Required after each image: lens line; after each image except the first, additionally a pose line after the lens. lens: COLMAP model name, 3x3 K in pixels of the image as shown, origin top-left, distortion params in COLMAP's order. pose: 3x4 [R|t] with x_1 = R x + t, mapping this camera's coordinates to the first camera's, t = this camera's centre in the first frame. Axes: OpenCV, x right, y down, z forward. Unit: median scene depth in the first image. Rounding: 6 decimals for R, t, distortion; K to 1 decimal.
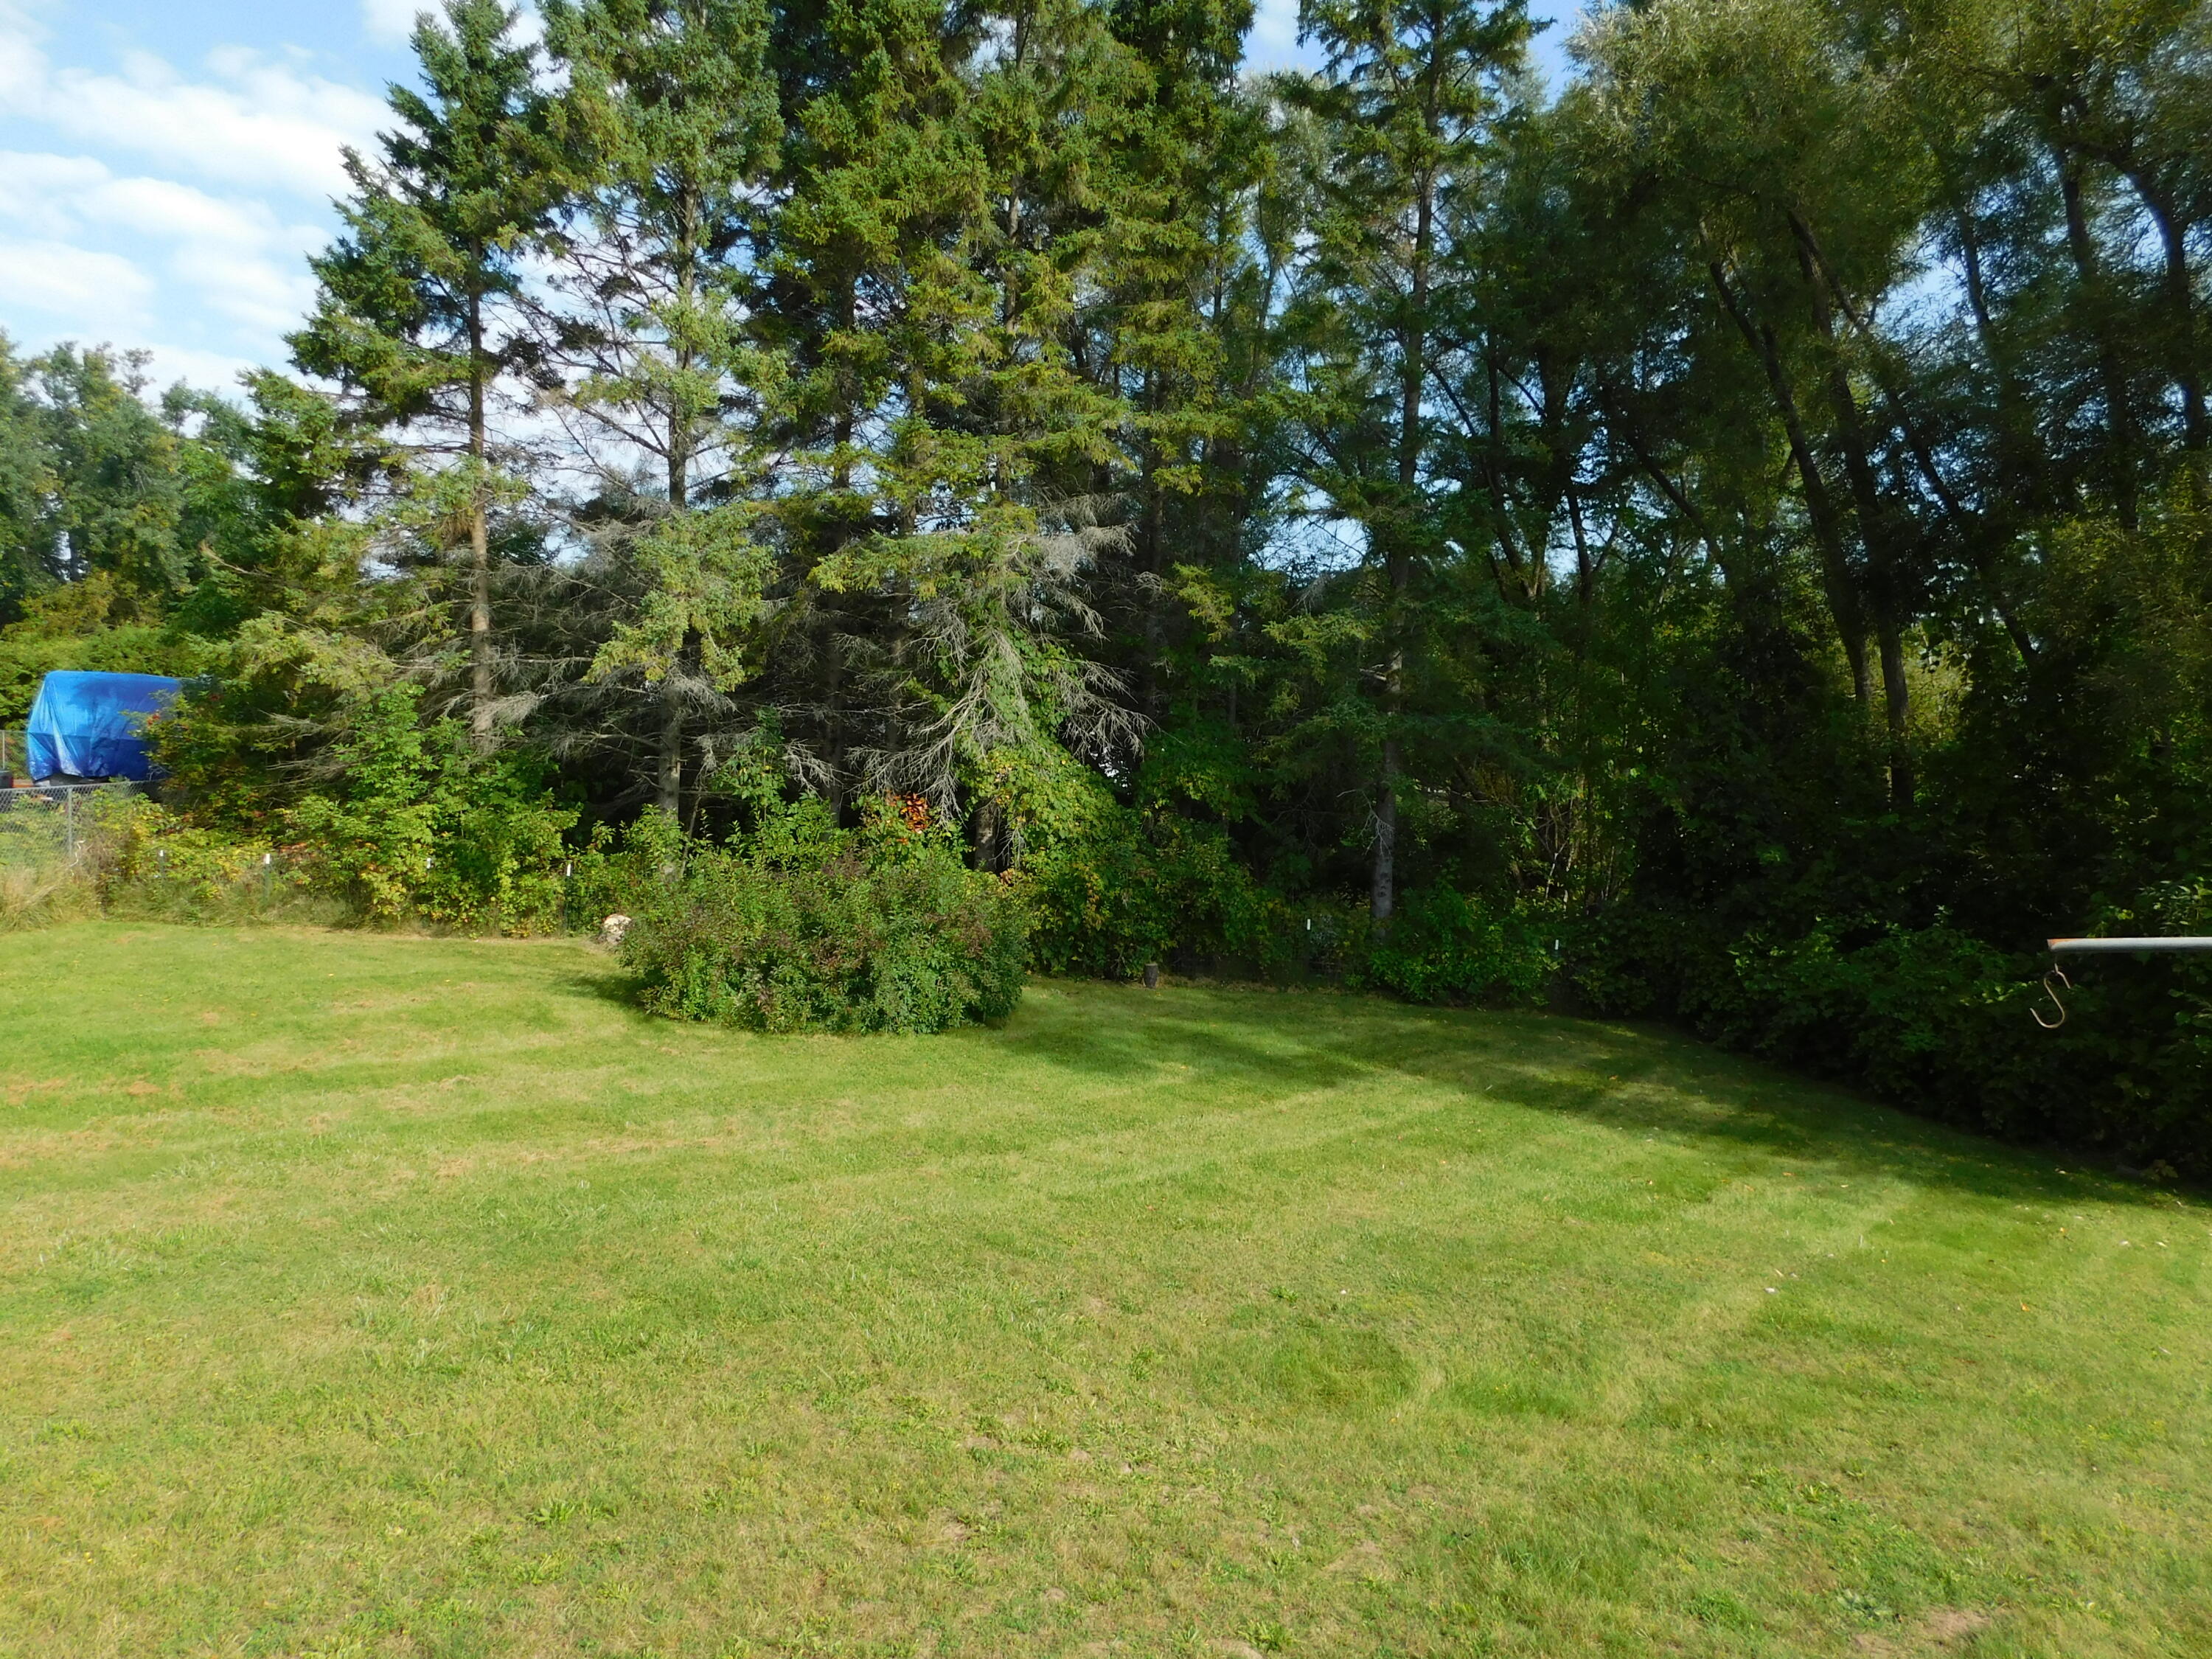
lens RADIAL K [[1452.7, 0, 1107.4], [0, 1452.7, 840.9], [0, 0, 1]] dist [-0.092550, 0.076917]
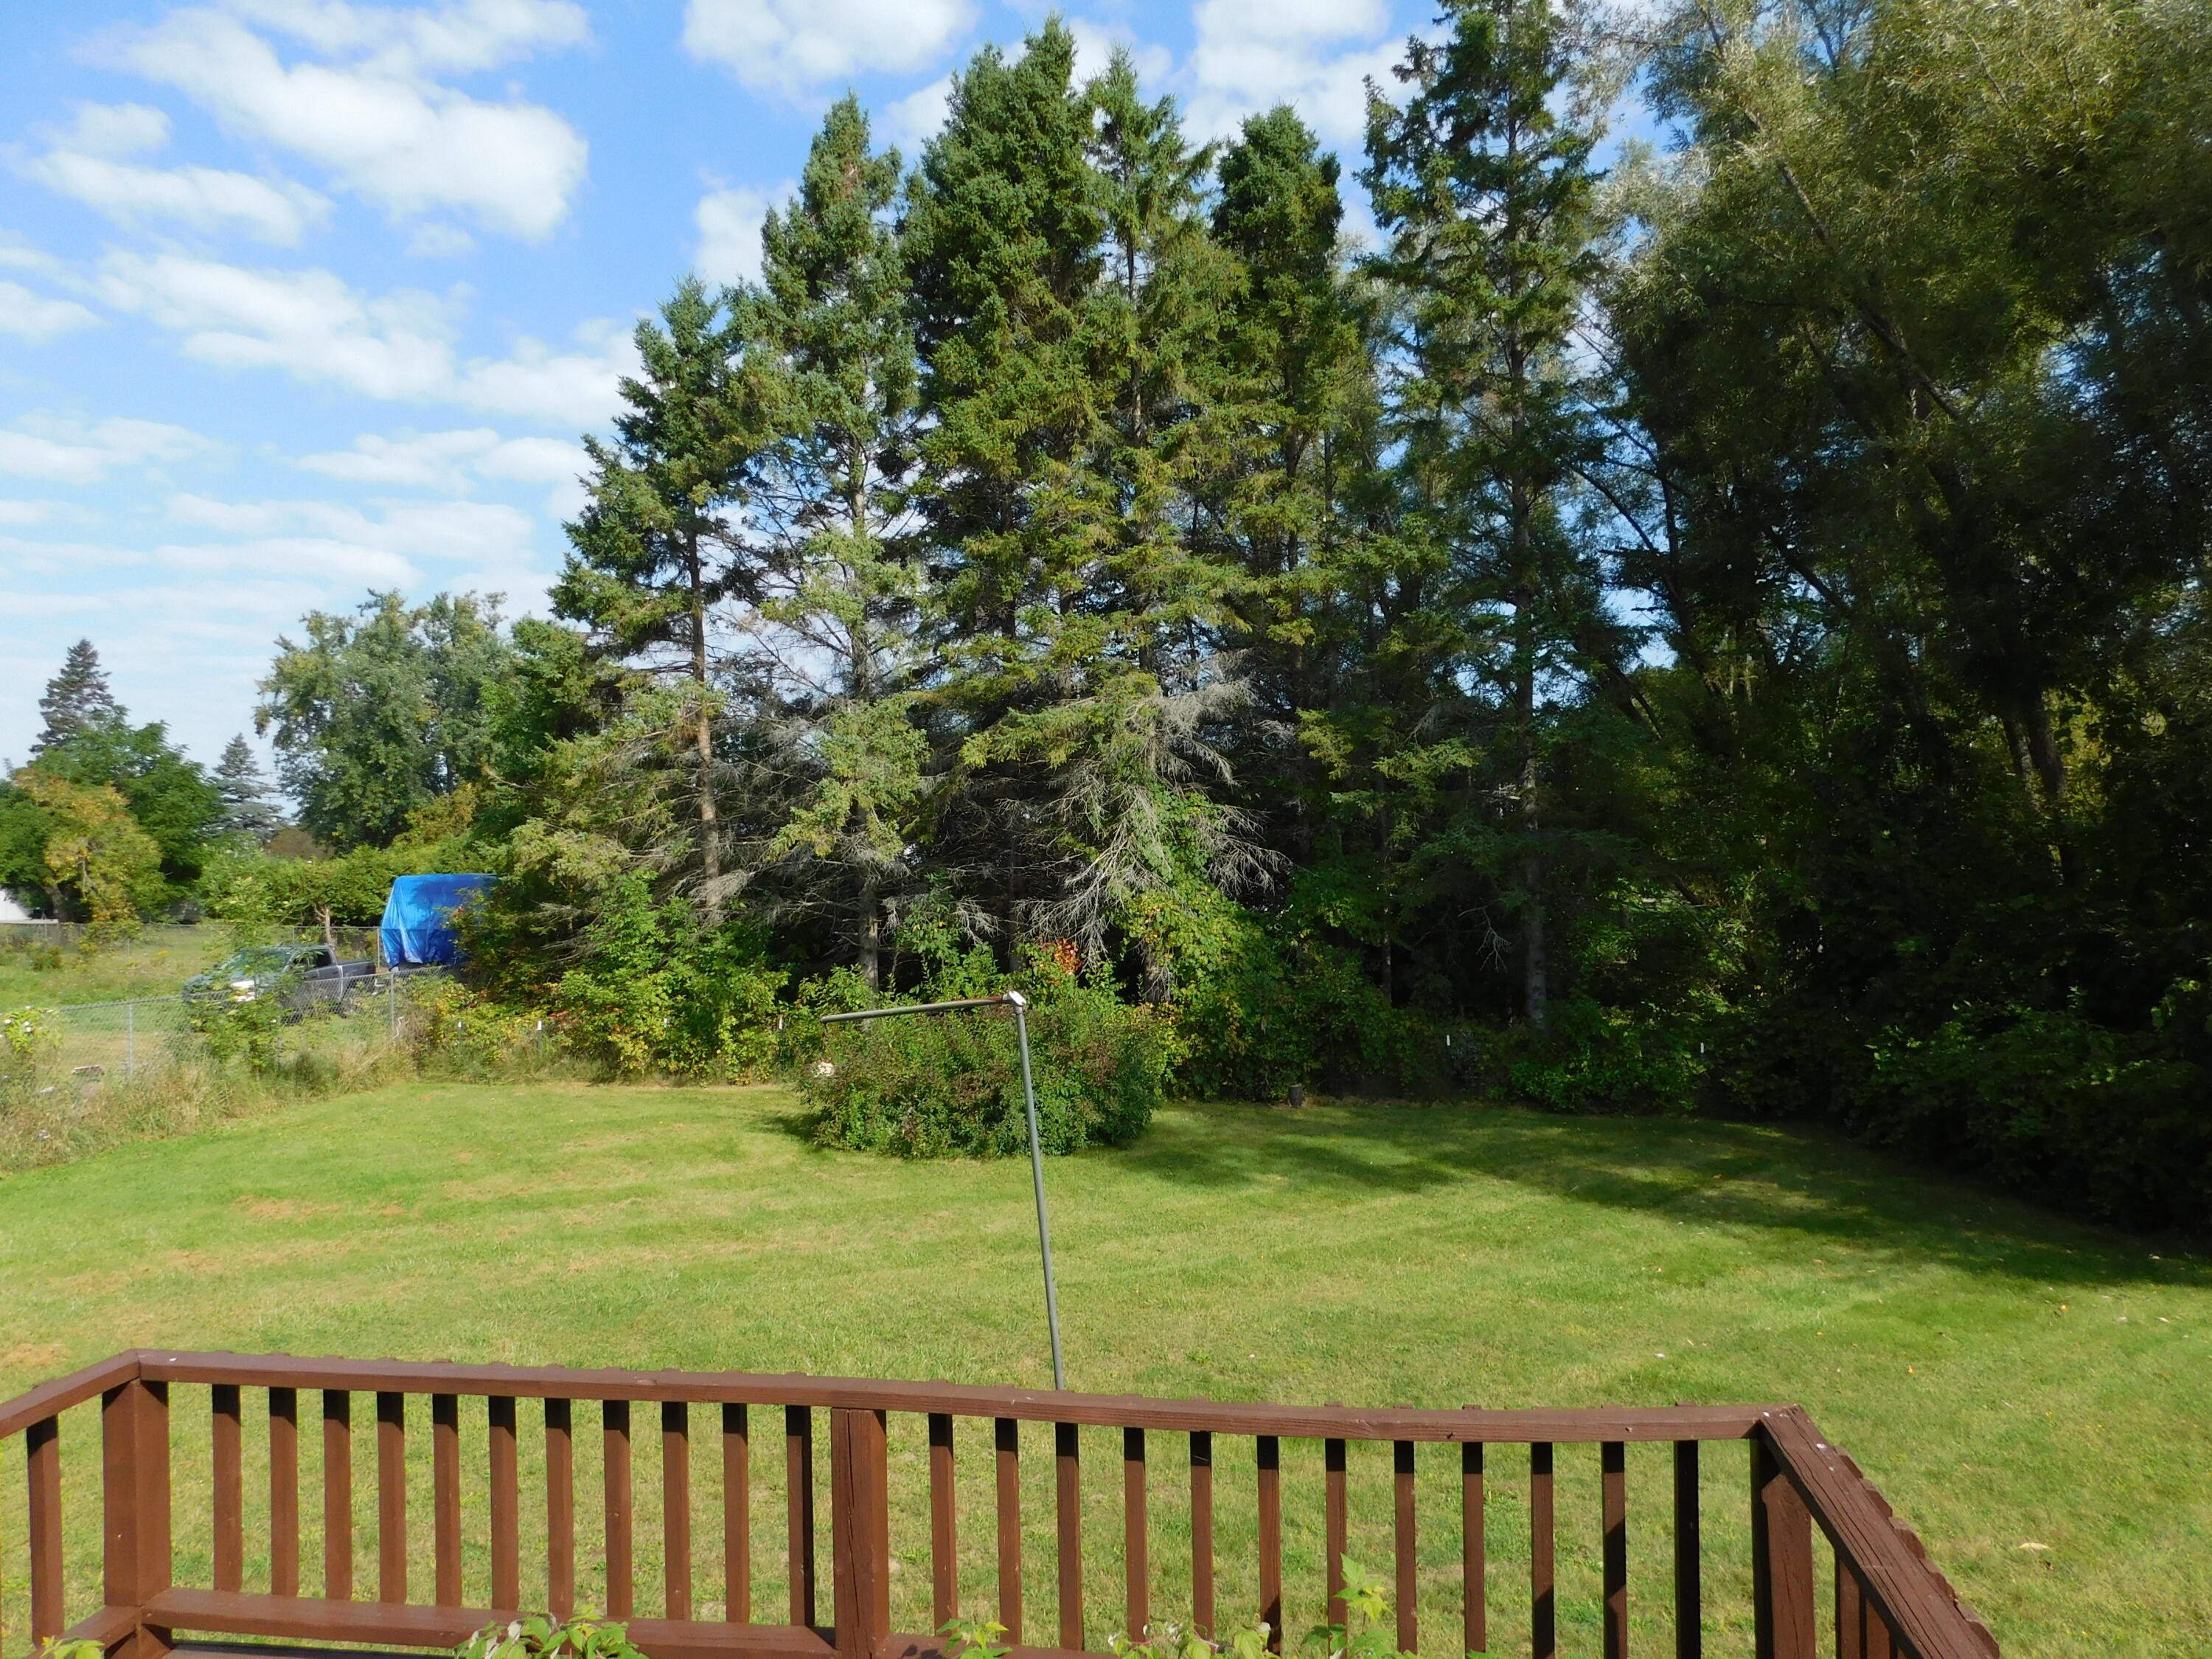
lens RADIAL K [[1452.7, 0, 1107.4], [0, 1452.7, 840.9], [0, 0, 1]] dist [-0.092550, 0.076917]
pose [[0.974803, -0.075819, -0.209786, 0.132558], [0.056095, 0.993562, -0.098430, 0.003845], [0.215898, 0.084182, 0.972780, -0.073606]]
